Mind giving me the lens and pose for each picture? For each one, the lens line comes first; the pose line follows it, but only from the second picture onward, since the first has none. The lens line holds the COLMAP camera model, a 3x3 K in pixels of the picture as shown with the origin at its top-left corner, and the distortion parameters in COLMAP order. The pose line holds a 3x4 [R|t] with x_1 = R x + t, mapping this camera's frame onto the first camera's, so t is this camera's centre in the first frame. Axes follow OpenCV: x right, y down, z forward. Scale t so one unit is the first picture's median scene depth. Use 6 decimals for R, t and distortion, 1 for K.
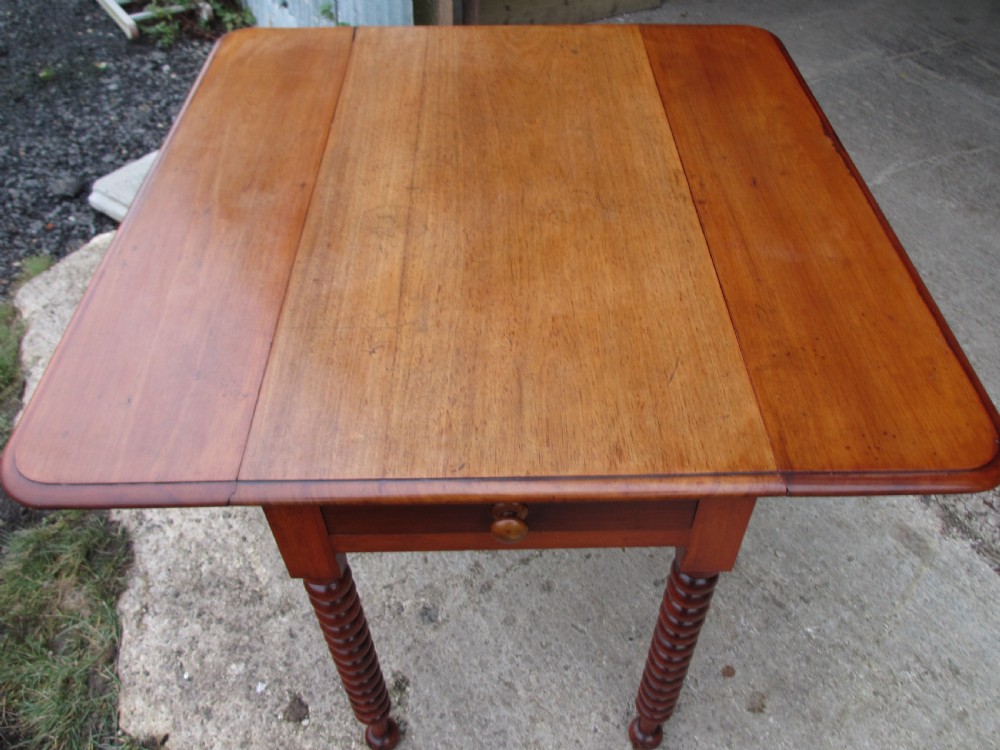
lens RADIAL K [[827.9, 0, 505.1], [0, 827.9, 374.2], [0, 0, 1]] dist [-0.049918, 0.014710]
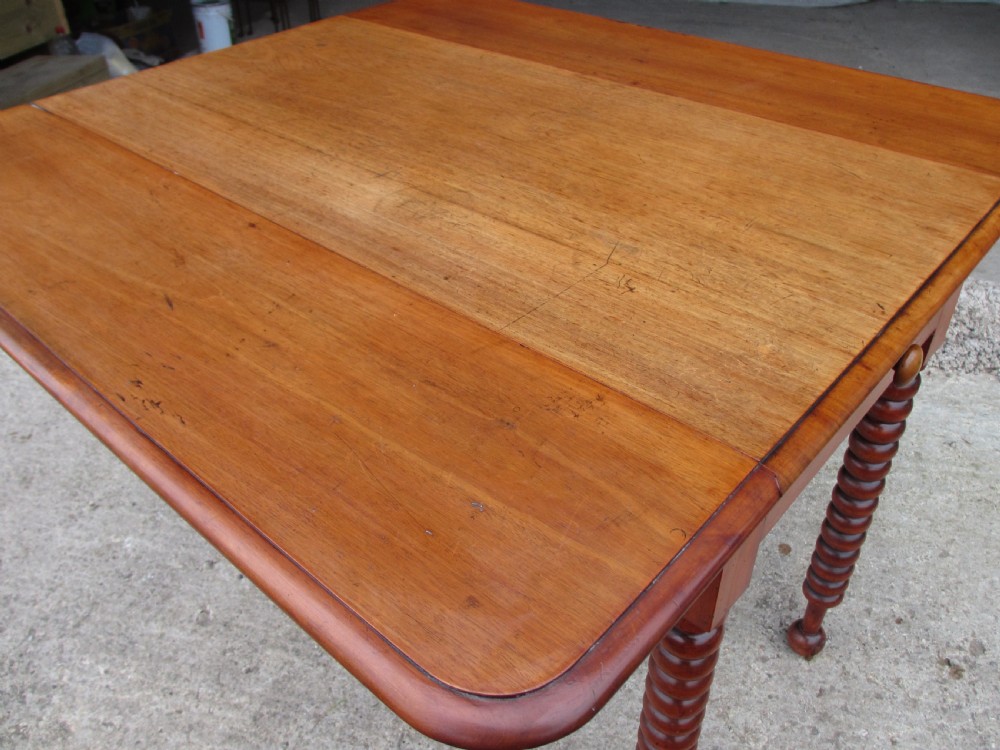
lens RADIAL K [[827.9, 0, 498.6], [0, 827.9, 379.2], [0, 0, 1]] dist [-0.049918, 0.014710]
pose [[0.682468, -0.462003, 0.566383, -0.441568], [0.539205, 0.841379, 0.036600, -0.032185], [-0.493452, 0.280418, 0.823329, 0.308372]]
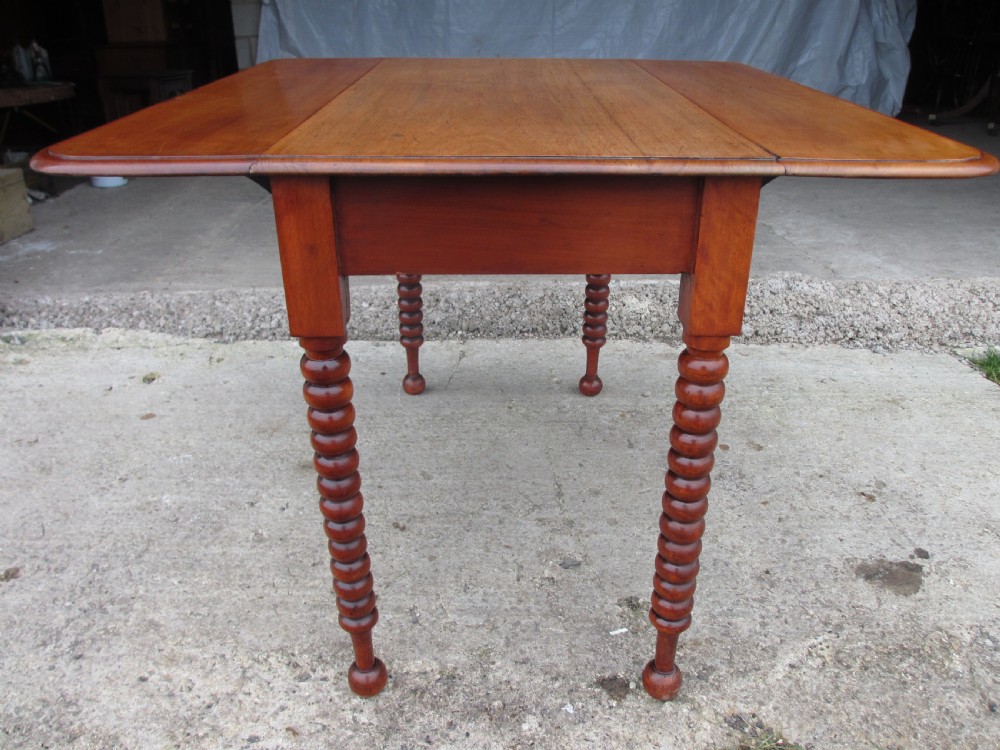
lens RADIAL K [[827.9, 0, 492.3], [0, 827.9, 384.7], [0, 0, 1]] dist [-0.049918, 0.014710]
pose [[0.513833, -0.378574, 0.769843, -0.860028], [0.608648, 0.793276, -0.016146, 0.096587], [-0.604585, 0.476859, 0.638029, 0.381452]]
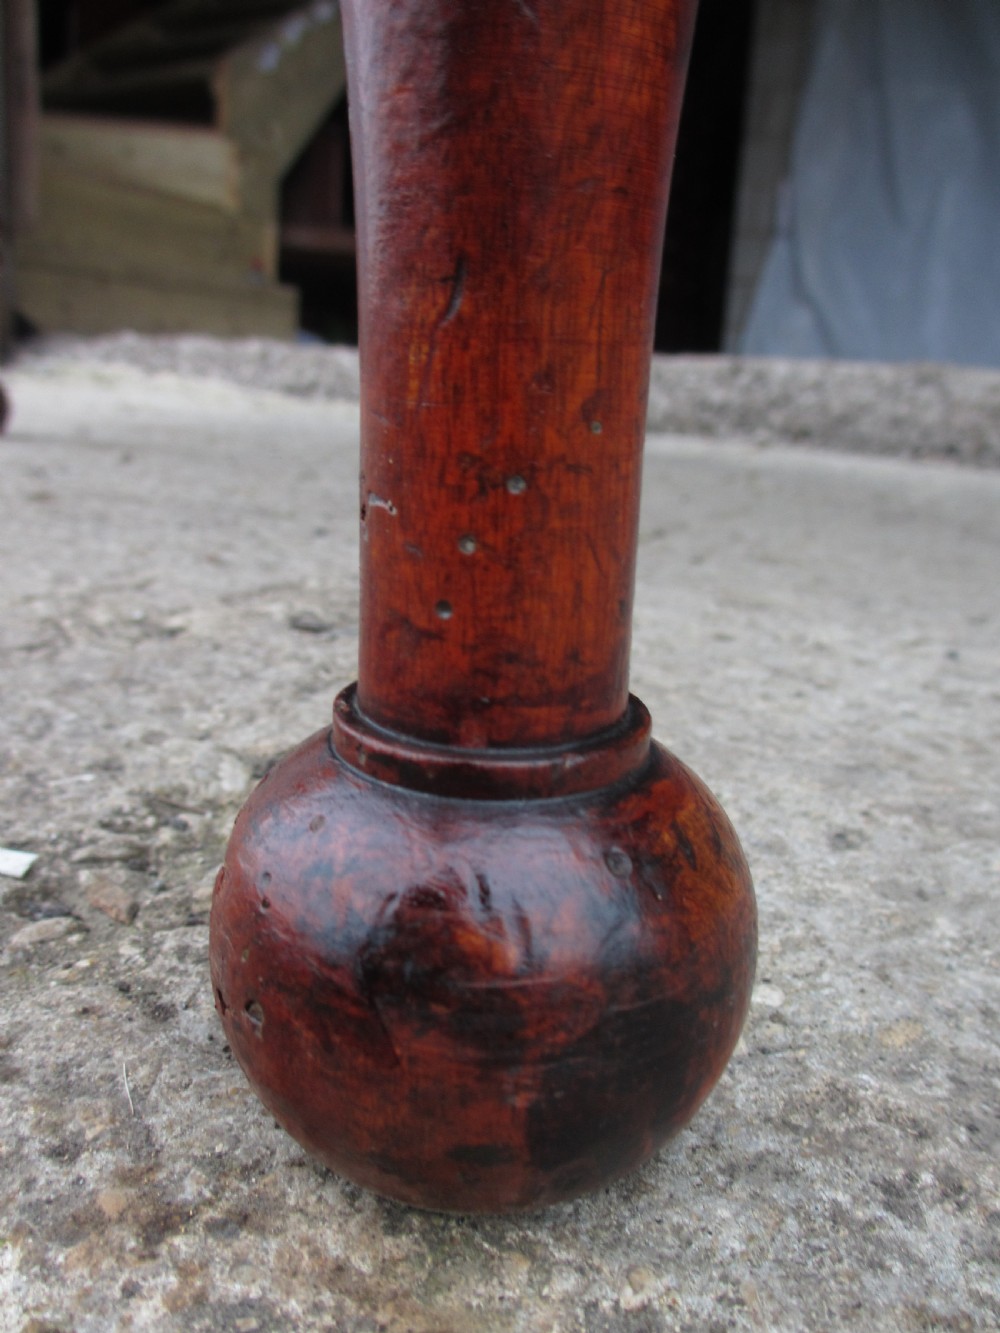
lens RADIAL K [[1103.6, 0, 495.3], [0, 1103.6, 658.5], [0, 0, 1]] dist [-0.049918, 0.014710]
pose [[0.898121, -0.070971, 0.433984, -0.178806], [0.273643, 0.862737, -0.425211, 0.440511], [-0.344236, 0.500648, 0.794263, 0.879006]]
